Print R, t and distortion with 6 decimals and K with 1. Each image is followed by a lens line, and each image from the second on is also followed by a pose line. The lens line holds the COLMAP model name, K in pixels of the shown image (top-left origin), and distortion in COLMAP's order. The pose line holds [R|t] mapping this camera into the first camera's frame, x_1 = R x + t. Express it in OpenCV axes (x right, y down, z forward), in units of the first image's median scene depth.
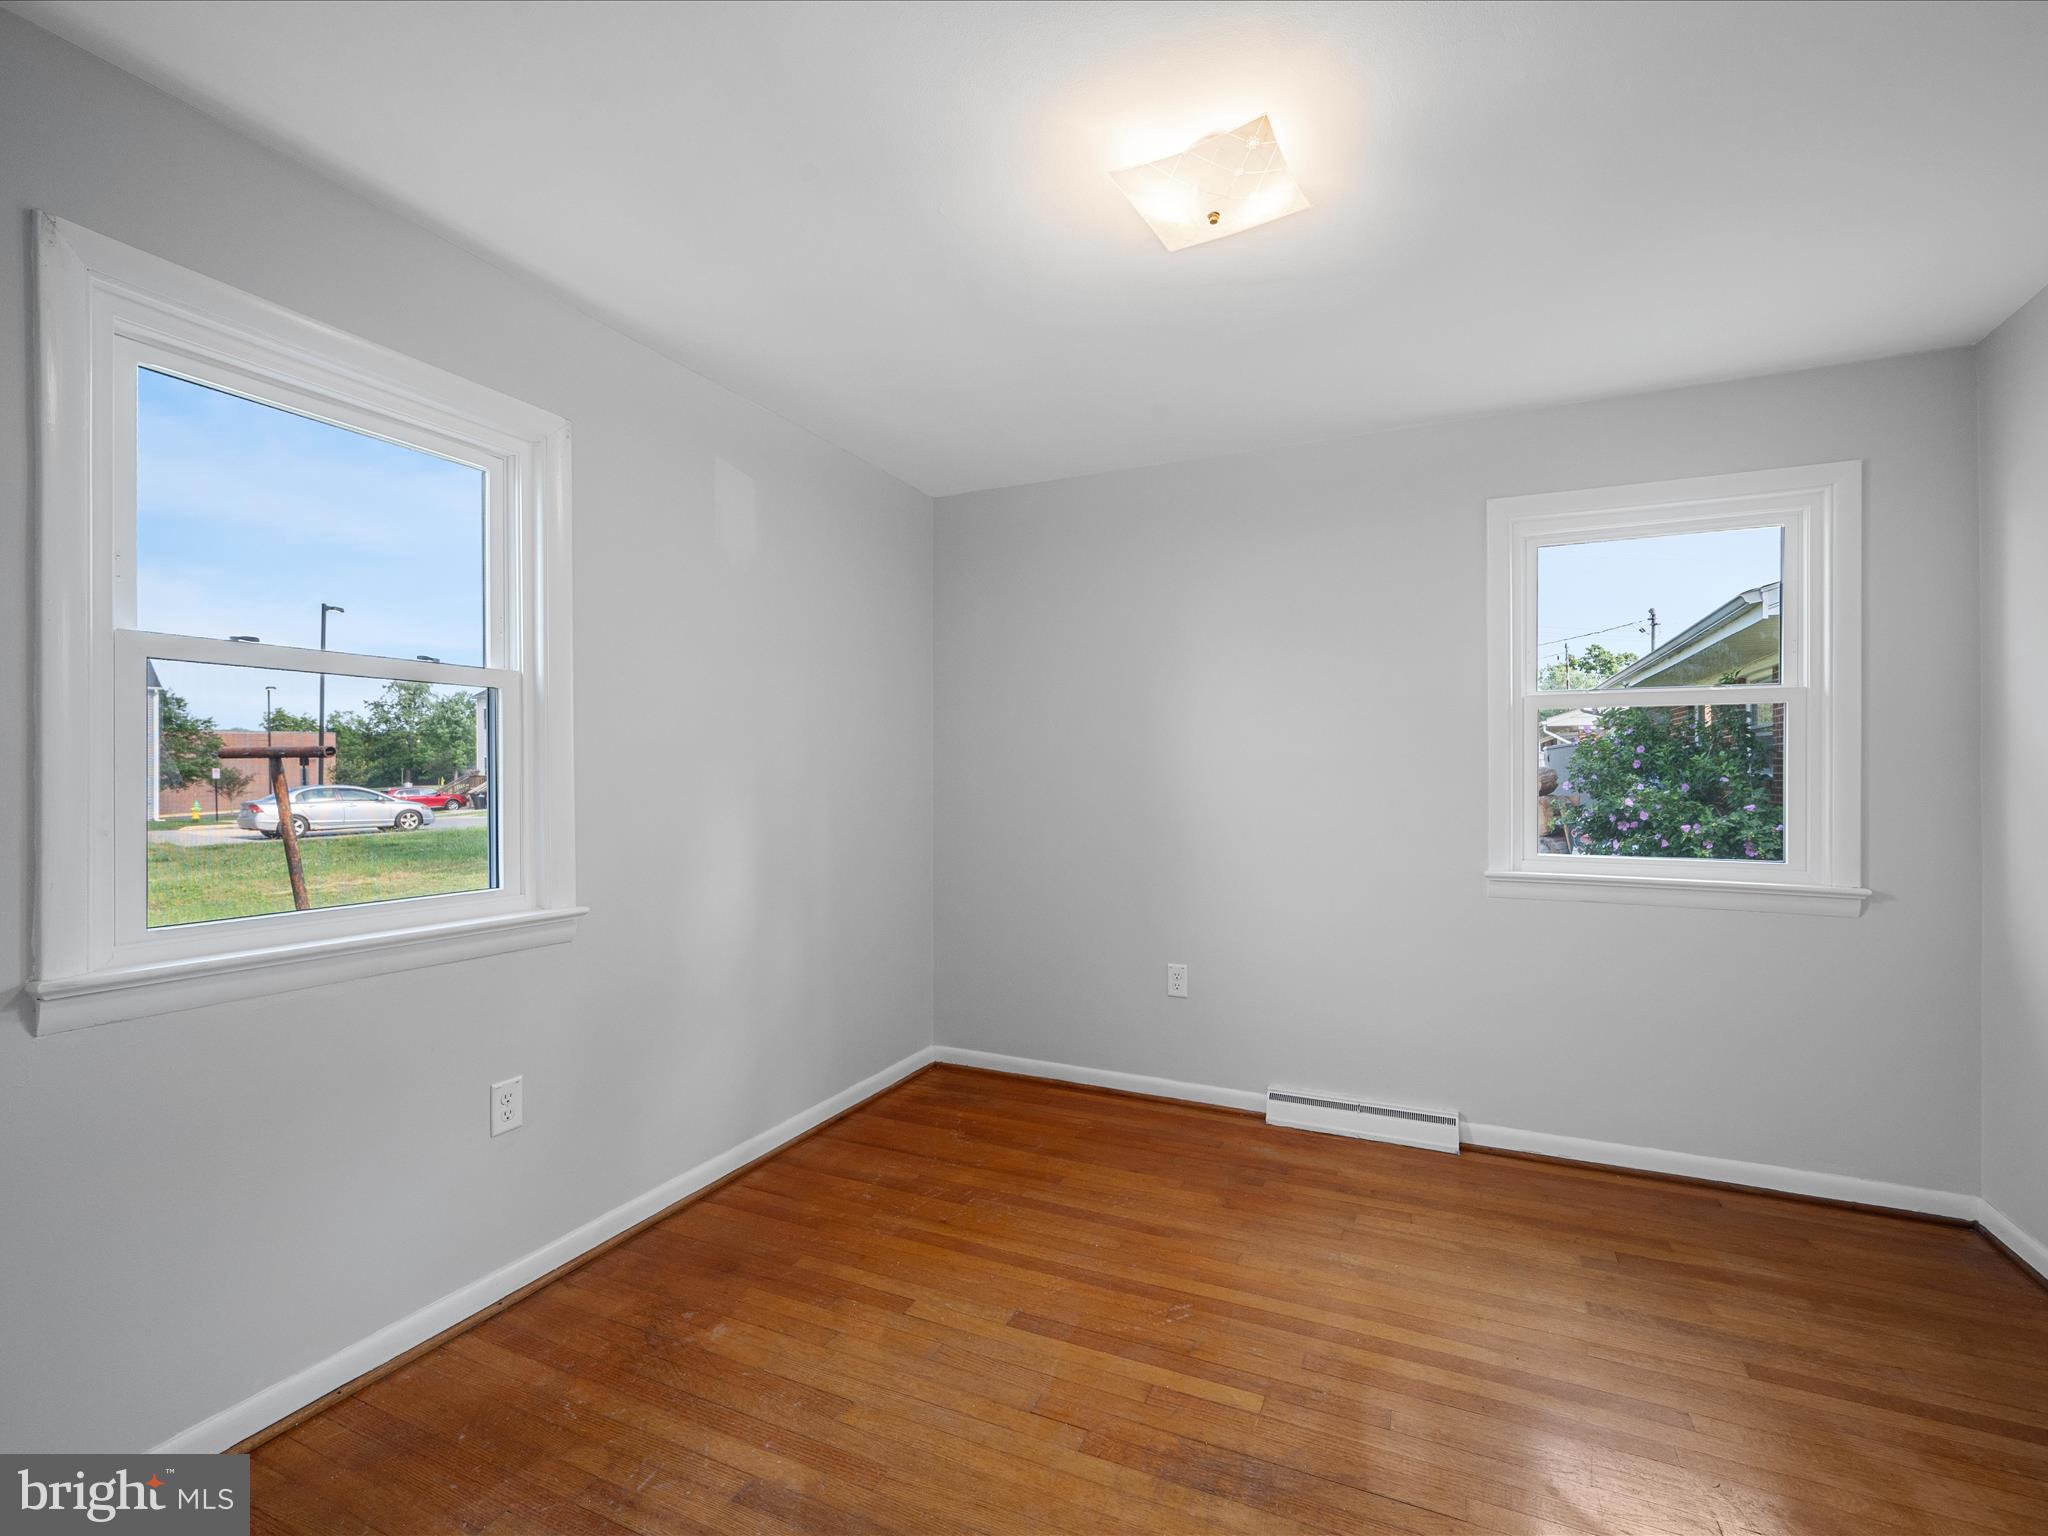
lens RADIAL K [[929.9, 0, 1024.0], [0, 929.9, 768.0], [0, 0, 1]] dist [-0.001227, -0.000169]
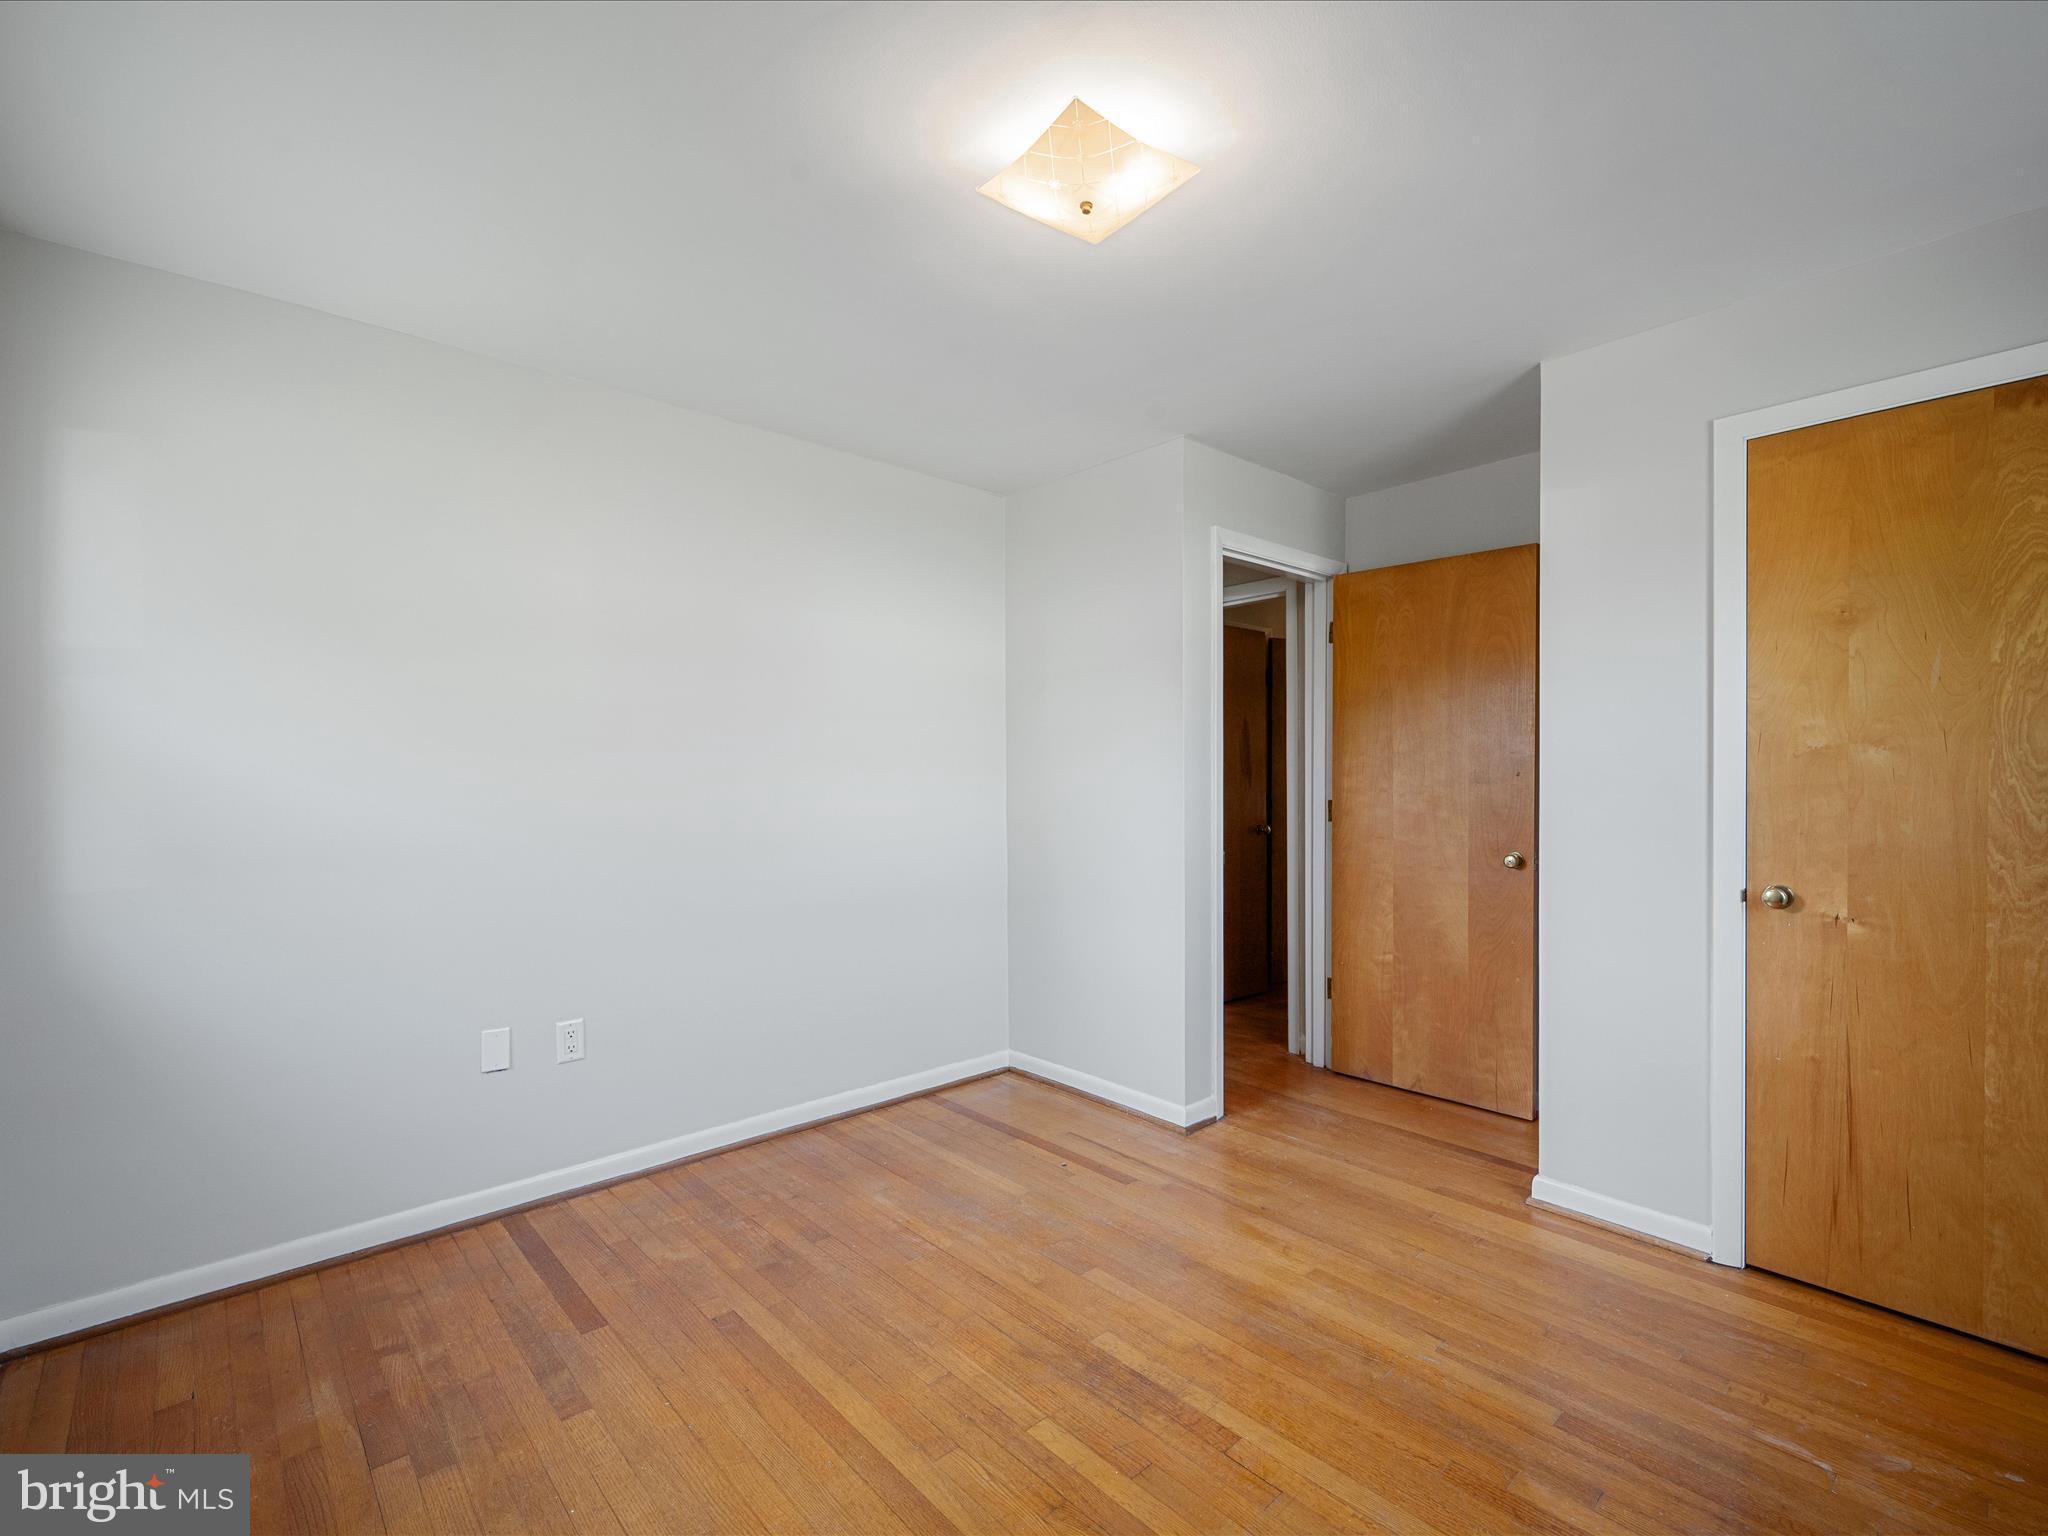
lens RADIAL K [[929.9, 0, 1024.0], [0, 929.9, 768.0], [0, 0, 1]] dist [-0.001227, -0.000169]
pose [[-0.922825, 0.002427, 0.385211, -0.110928], [0.003849, 0.999988, 0.002919, -0.007140], [-0.385199, 0.004176, -0.922824, 1.936793]]
